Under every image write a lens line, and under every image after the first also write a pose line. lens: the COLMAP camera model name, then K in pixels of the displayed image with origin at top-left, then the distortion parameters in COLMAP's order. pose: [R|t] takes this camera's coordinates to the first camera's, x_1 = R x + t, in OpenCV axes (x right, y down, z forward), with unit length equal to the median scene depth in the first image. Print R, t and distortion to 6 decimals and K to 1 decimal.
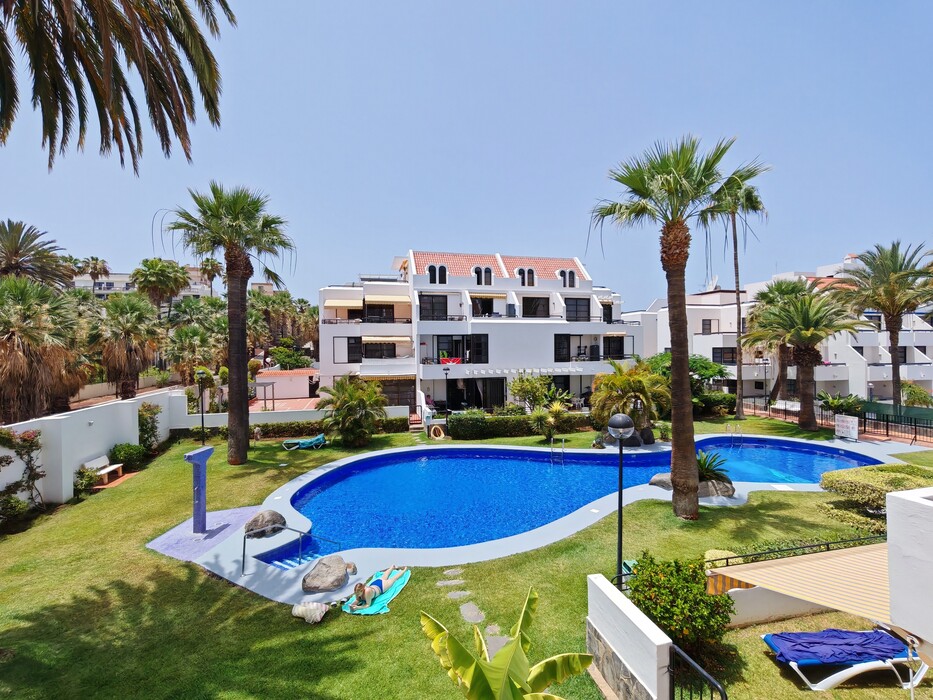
lens RADIAL K [[427.1, 0, 466.5], [0, 427.1, 350.0], [0, 0, 1]] dist [0.004743, 0.001531]
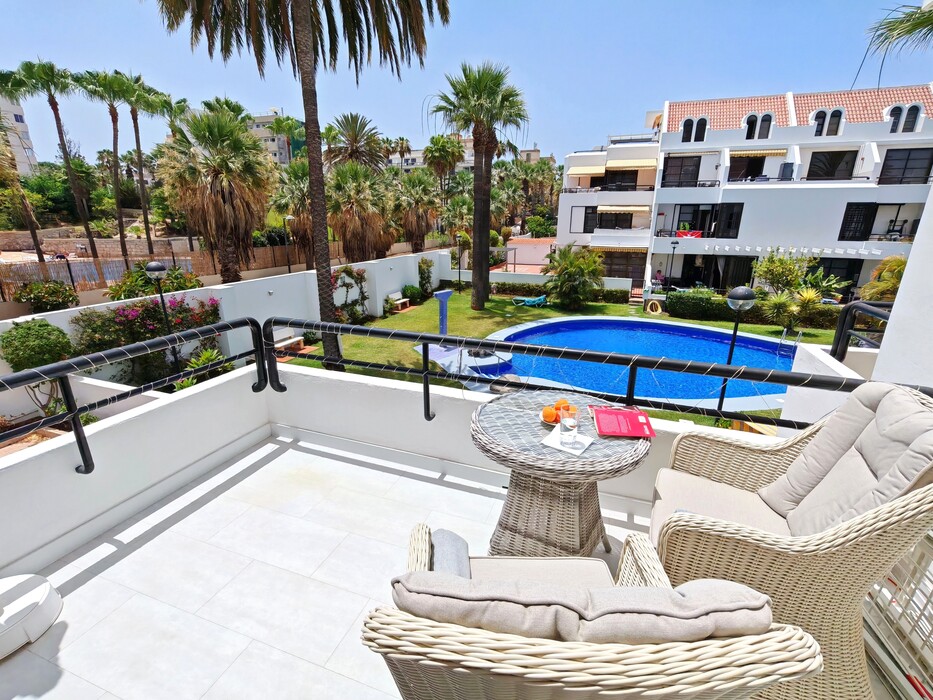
lens RADIAL K [[431.8, 0, 468.0], [0, 431.8, 351.2], [0, 0, 1]] dist [0.001205, 0.000480]
pose [[0.834395, 0.177039, -0.521961, 0.099163], [-0.018464, 0.955456, 0.294555, 0.001158], [0.550858, -0.236137, 0.800496, -0.062204]]
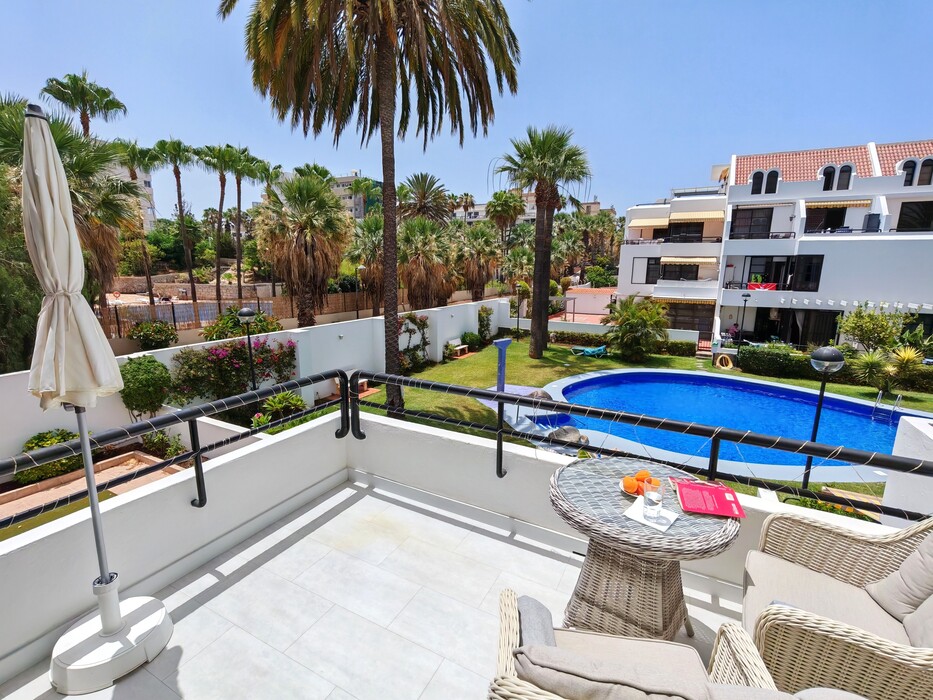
lens RADIAL K [[430.4, 0, 466.5], [0, 430.4, 350.0], [0, 0, 1]] dist [0.000393, 0.000320]
pose [[0.751946, 0.144128, -0.643276, 0.097398], [-0.023080, 0.980965, 0.192810, -0.003046], [0.658820, -0.130136, 0.740959, -0.067918]]
